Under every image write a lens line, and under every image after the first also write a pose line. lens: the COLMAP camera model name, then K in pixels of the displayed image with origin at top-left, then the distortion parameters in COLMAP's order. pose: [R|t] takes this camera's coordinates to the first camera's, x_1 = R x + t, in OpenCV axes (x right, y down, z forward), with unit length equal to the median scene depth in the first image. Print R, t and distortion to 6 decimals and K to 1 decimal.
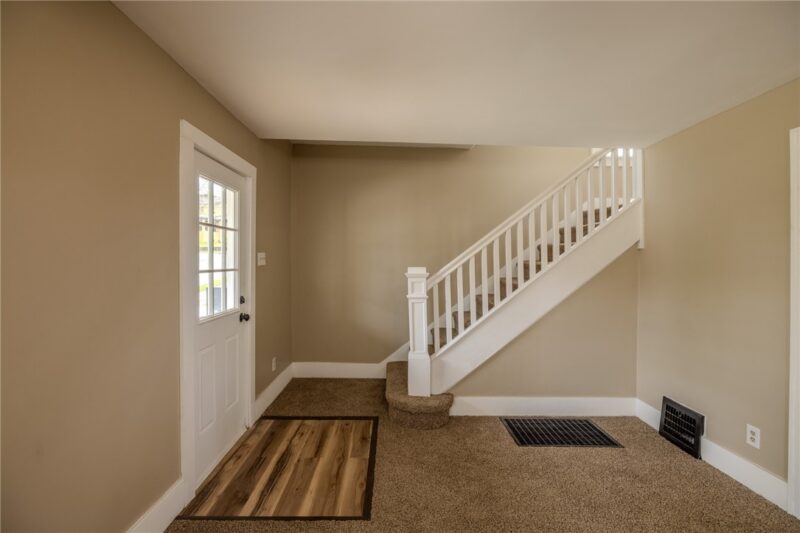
lens RADIAL K [[361.0, 0, 400.0], [0, 361.0, 266.5], [0, 0, 1]] dist [-0.000668, 0.000010]
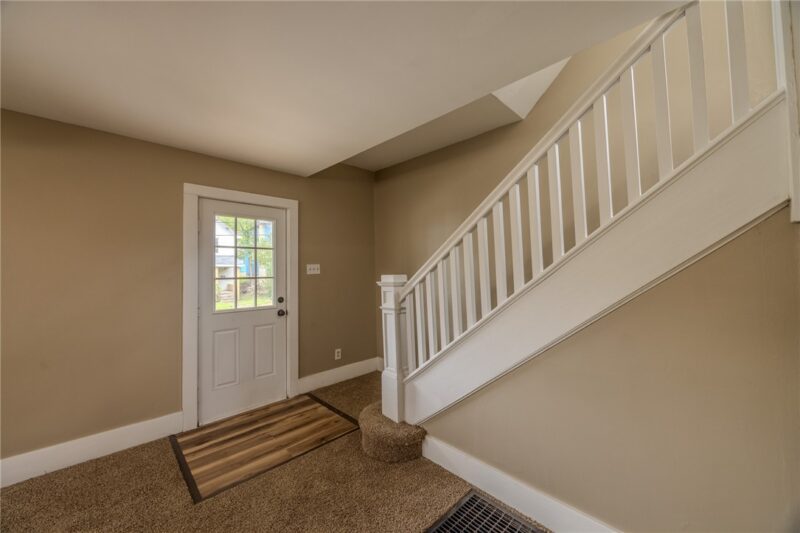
lens RADIAL K [[305.0, 0, 400.0], [0, 305.0, 266.5], [0, 0, 1]] dist [-0.000241, -0.000030]
pose [[0.678988, -0.025357, -0.733711, 0.684490], [0.006336, 0.999569, -0.028681, 0.002922], [0.734122, 0.014825, 0.678856, 0.533598]]
